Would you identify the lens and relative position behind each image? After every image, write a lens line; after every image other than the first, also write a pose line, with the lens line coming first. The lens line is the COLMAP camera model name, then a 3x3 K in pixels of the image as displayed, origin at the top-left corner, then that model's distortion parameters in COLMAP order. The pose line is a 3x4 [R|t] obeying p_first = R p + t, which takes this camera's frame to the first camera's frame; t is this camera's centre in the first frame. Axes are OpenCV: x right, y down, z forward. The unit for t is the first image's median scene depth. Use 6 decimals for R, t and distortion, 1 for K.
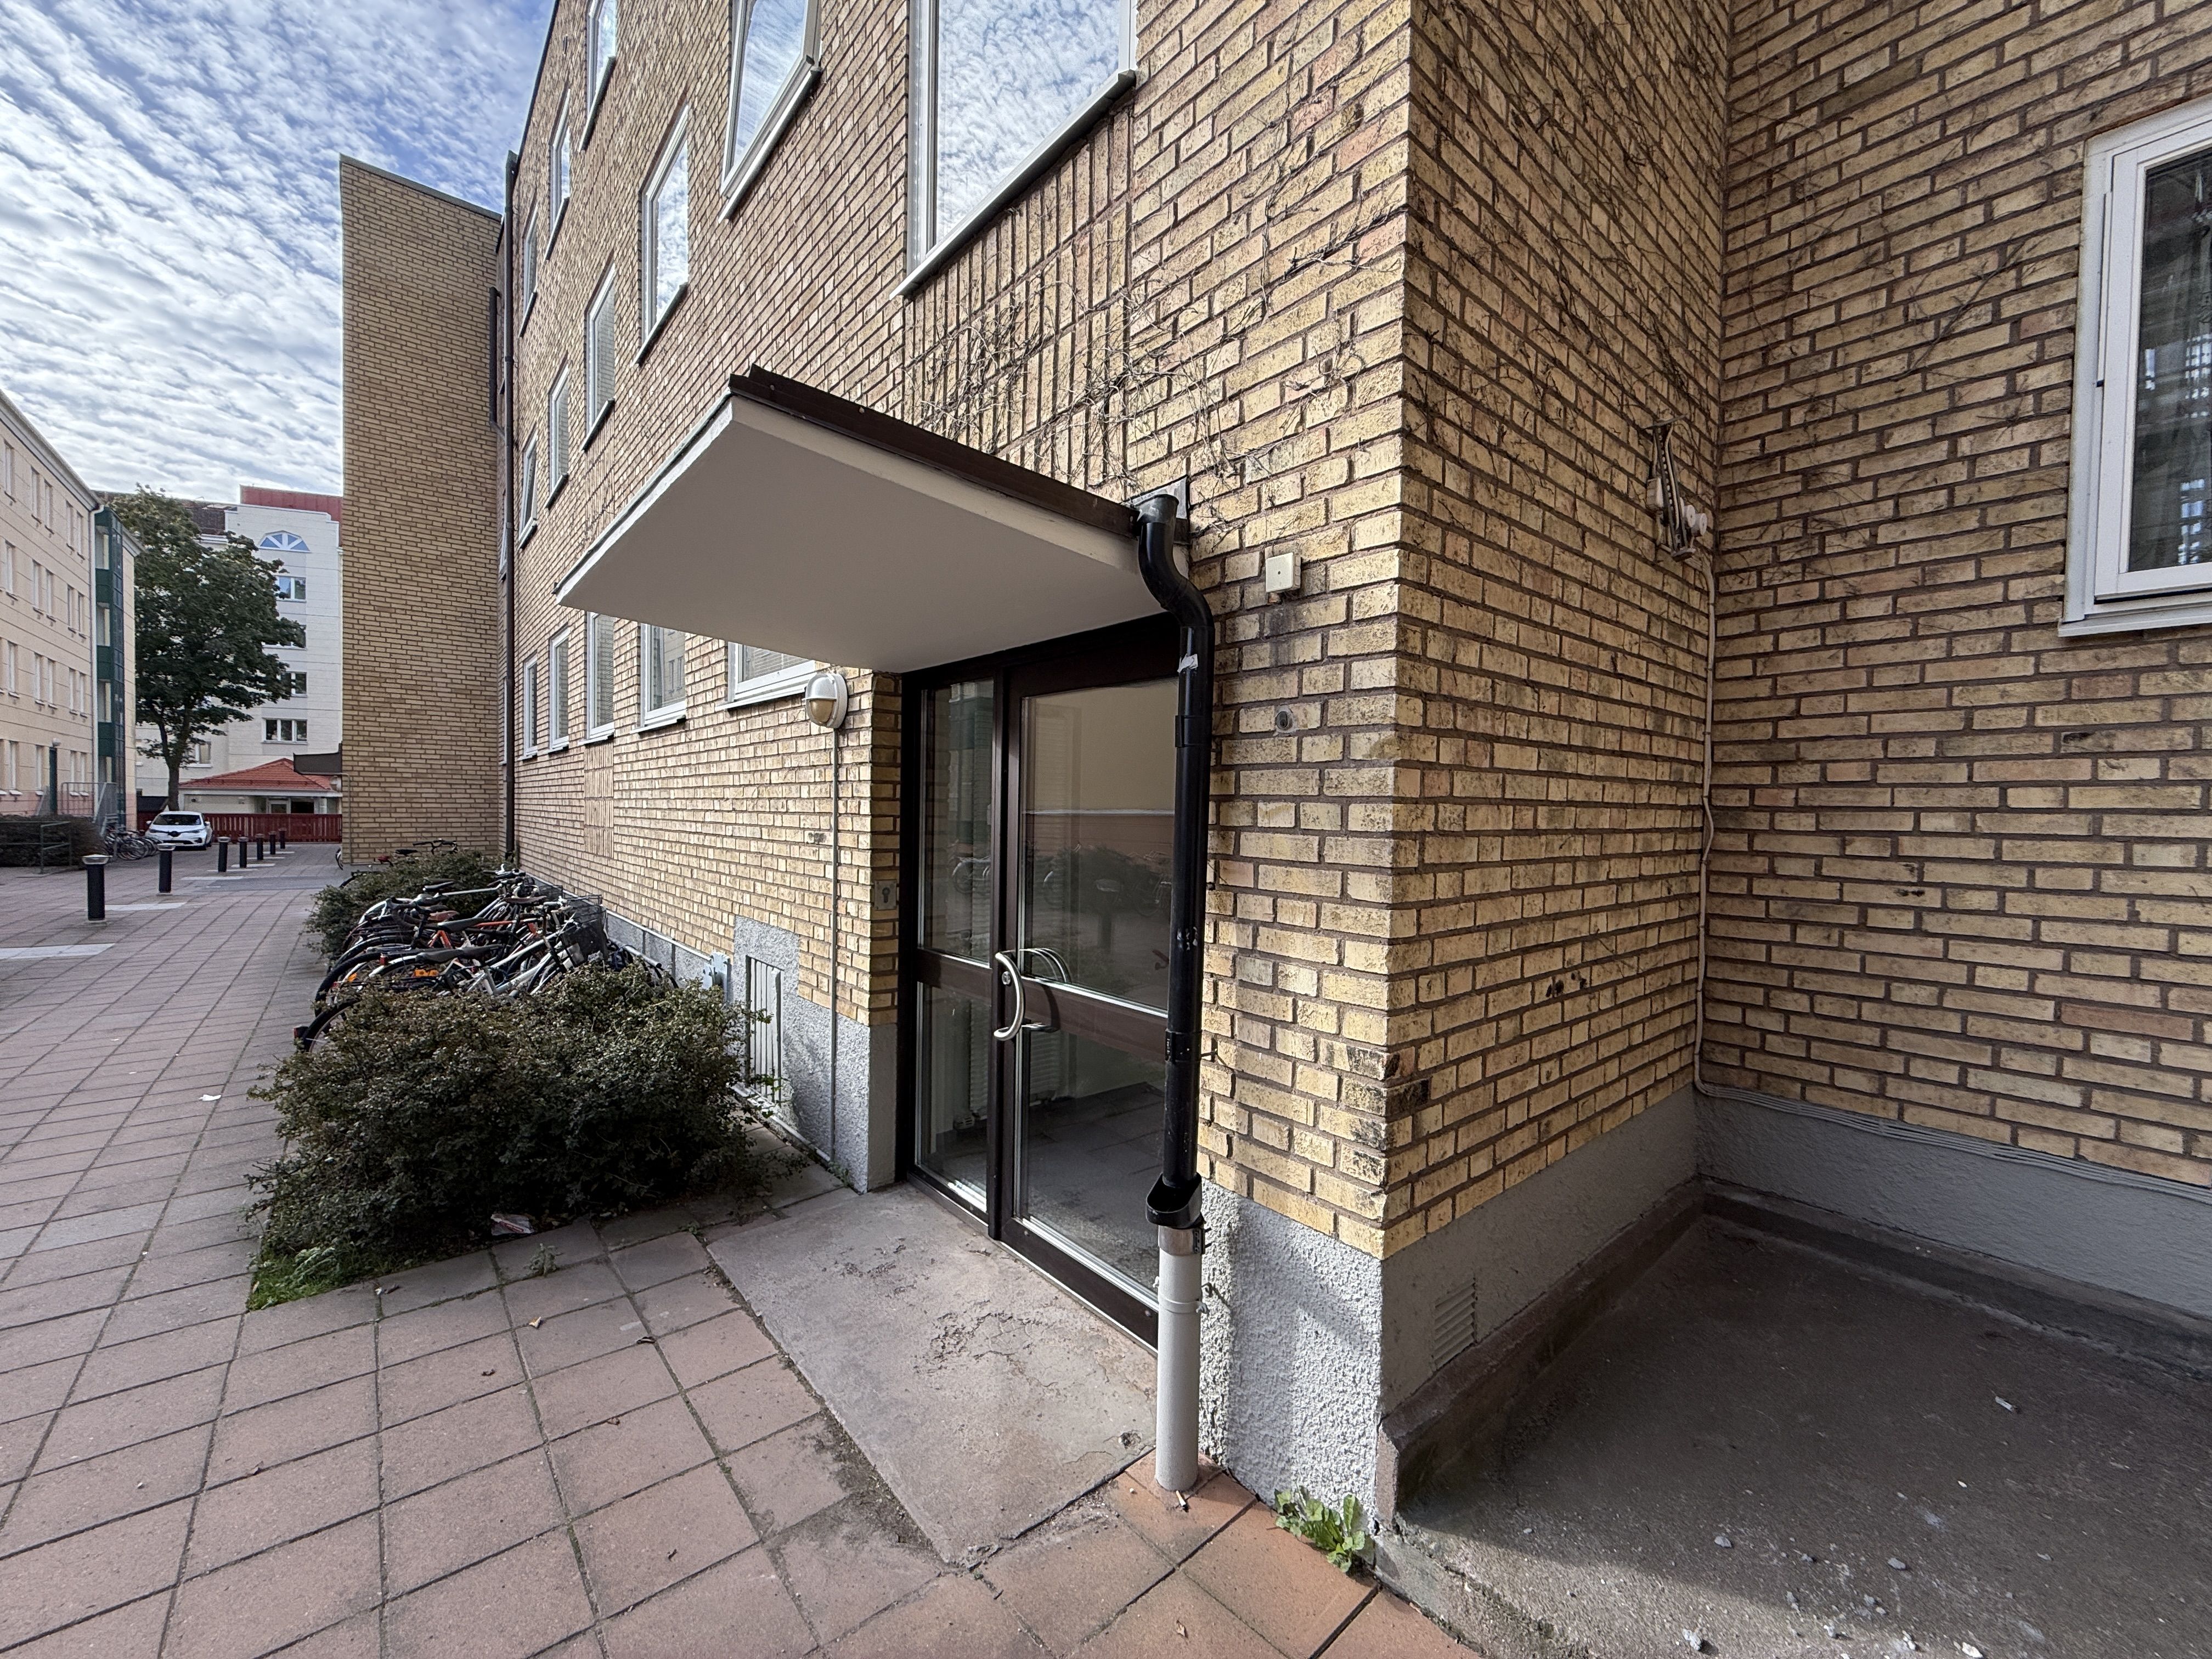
lens RADIAL K [[880.9, 0, 1100.4], [0, 880.9, 823.1], [0, 0, 1]] dist [-0.000176, 0.000385]
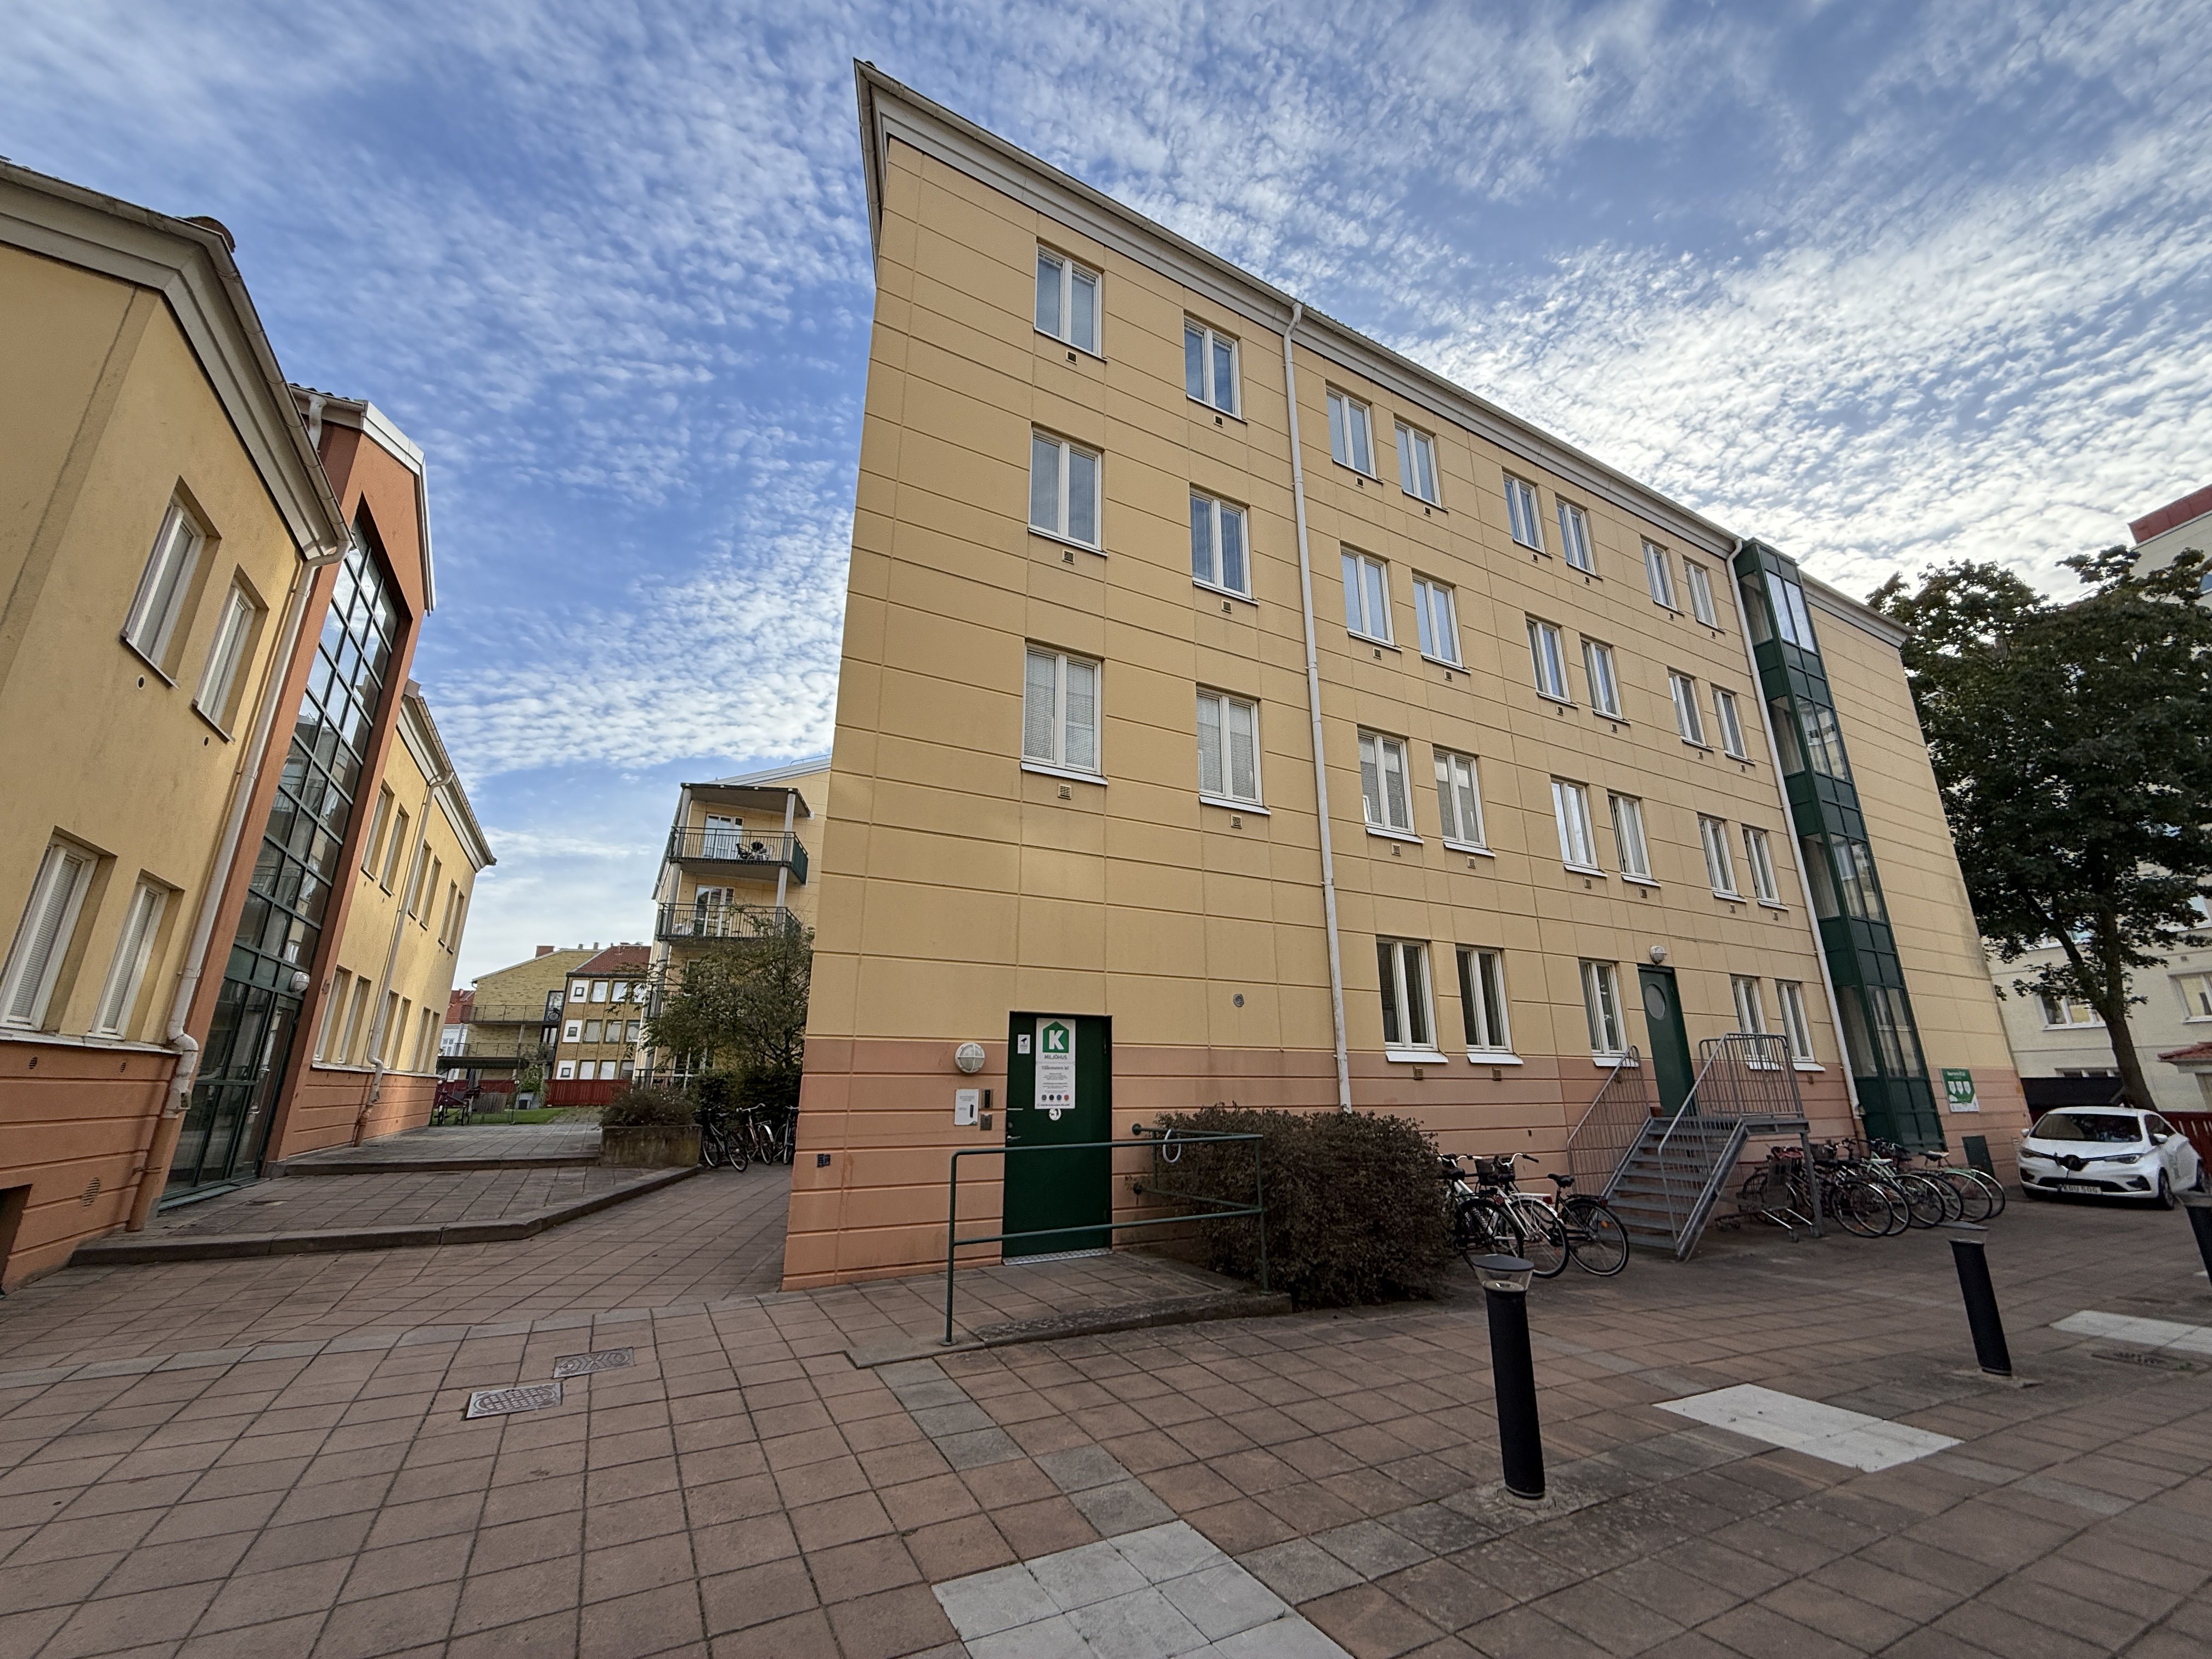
lens RADIAL K [[880.9, 0, 1110.2], [0, 880.9, 827.1], [0, 0, 1]] dist [-0.000176, 0.000385]
pose [[-0.189269, -0.284908, -0.939683, -0.435767], [-0.021607, 0.957957, -0.286096, -0.009347], [0.981687, -0.033846, -0.187468, 0.530440]]
